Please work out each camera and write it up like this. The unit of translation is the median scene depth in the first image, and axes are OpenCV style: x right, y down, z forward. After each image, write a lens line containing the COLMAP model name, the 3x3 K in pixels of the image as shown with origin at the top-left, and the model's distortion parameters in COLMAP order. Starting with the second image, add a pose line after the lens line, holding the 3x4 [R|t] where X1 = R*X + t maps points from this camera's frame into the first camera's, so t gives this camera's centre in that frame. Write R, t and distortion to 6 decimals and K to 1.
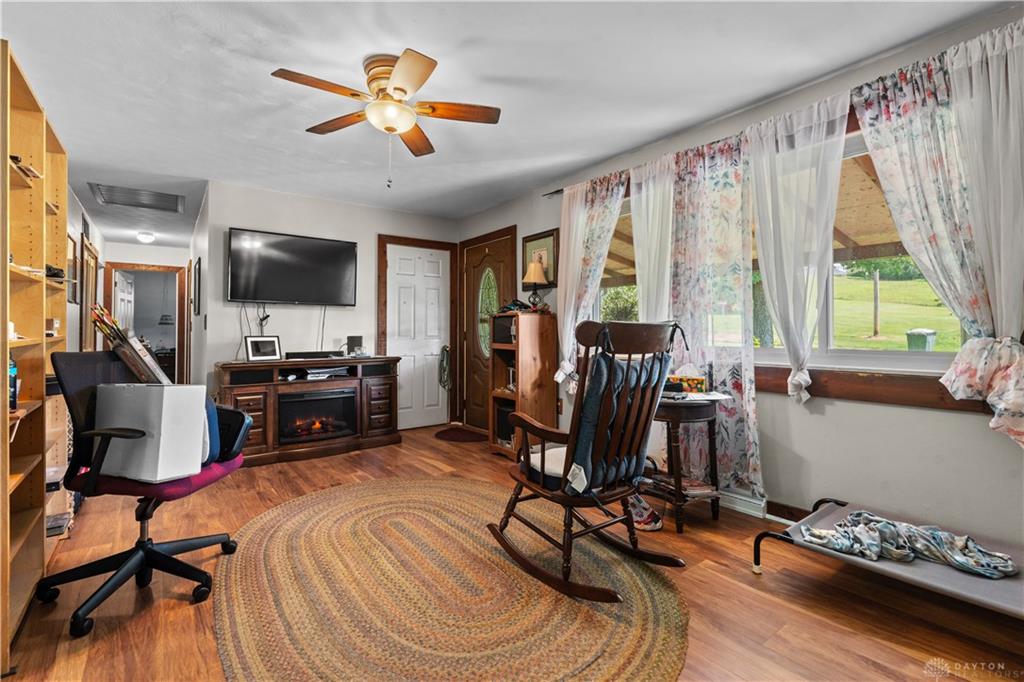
lens RADIAL K [[466.1, 0, 532.9], [0, 466.1, 323.7], [0, 0, 1]] dist [-0.004424, 0.001308]
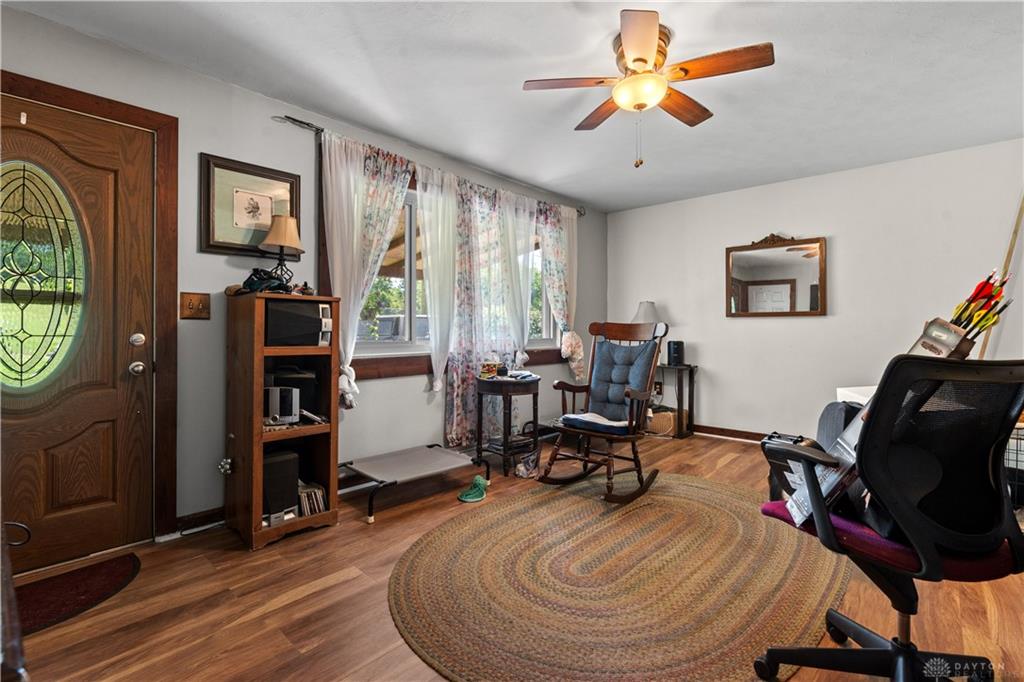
lens RADIAL K [[466.1, 0, 509.3], [0, 466.1, 331.1], [0, 0, 1]] dist [-0.004424, 0.001308]
pose [[-0.149680, -0.002372, 0.988732, -0.632029], [-0.021824, 0.999761, -0.000905, 0.016373], [-0.988494, -0.021713, -0.149696, 0.749125]]
